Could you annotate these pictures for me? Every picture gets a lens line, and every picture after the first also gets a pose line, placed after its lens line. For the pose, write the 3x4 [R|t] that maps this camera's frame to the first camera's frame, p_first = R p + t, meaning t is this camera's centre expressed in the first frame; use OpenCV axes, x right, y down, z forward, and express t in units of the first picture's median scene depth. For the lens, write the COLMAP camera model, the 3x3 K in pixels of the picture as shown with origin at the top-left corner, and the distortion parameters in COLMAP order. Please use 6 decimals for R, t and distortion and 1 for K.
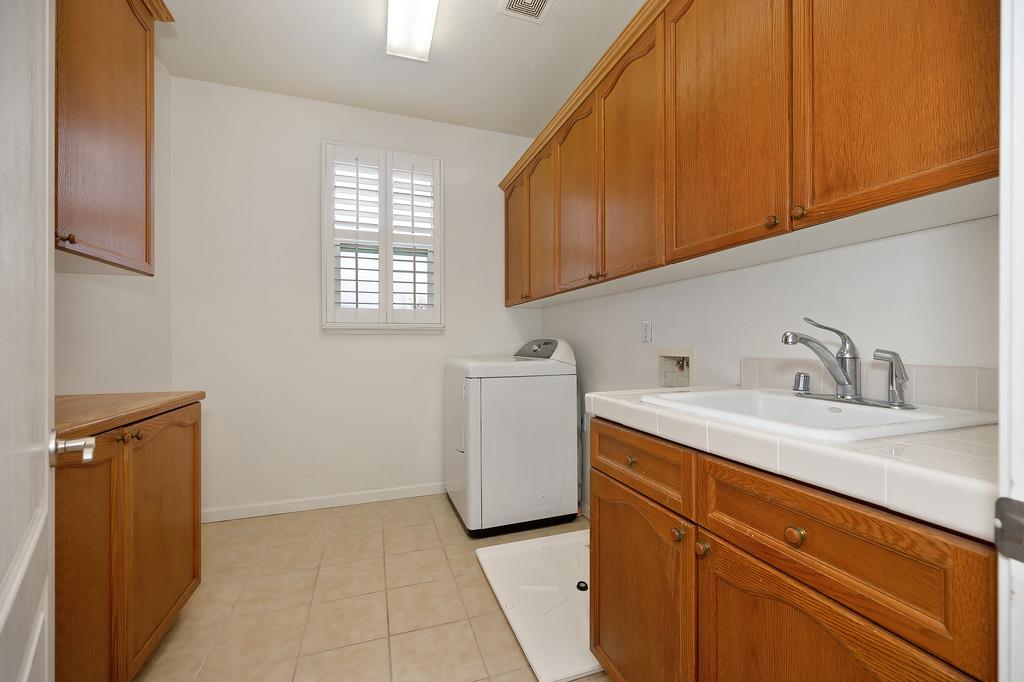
lens RADIAL K [[400.0, 0, 510.4], [0, 400.0, 344.8], [0, 0, 1]] dist [-0.005914, 0.000941]
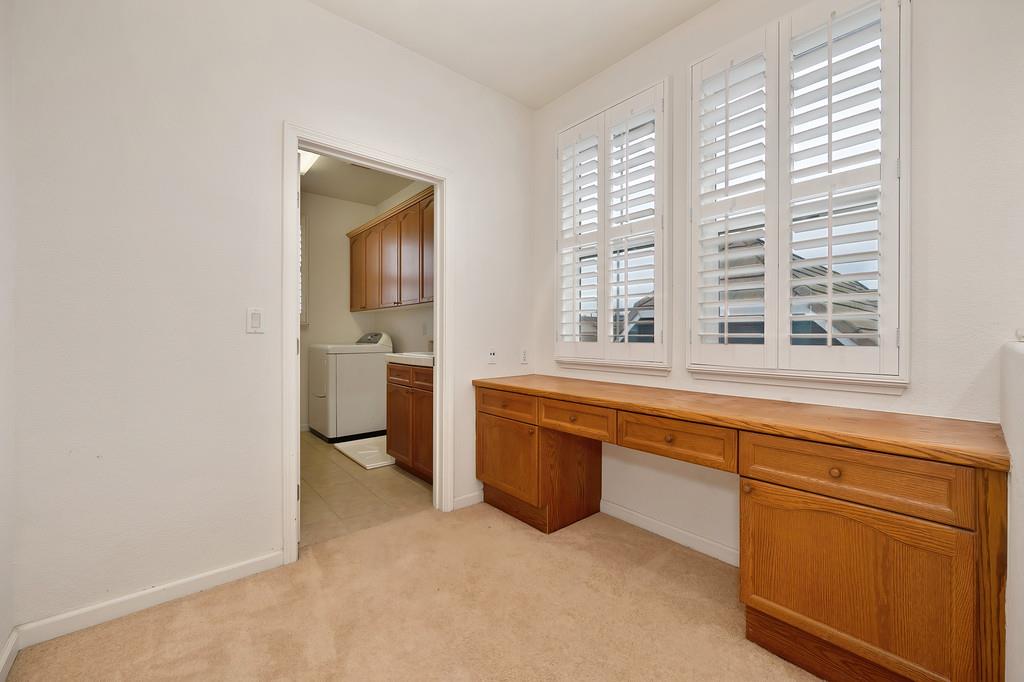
lens RADIAL K [[400.0, 0, 511.2], [0, 400.0, 338.9], [0, 0, 1]] dist [-0.005914, 0.000941]
pose [[0.930886, -0.000507, 0.365310, 0.003163], [0.000139, 0.999999, 0.001033, 0.012816], [-0.365310, -0.000911, 0.930886, -0.898762]]
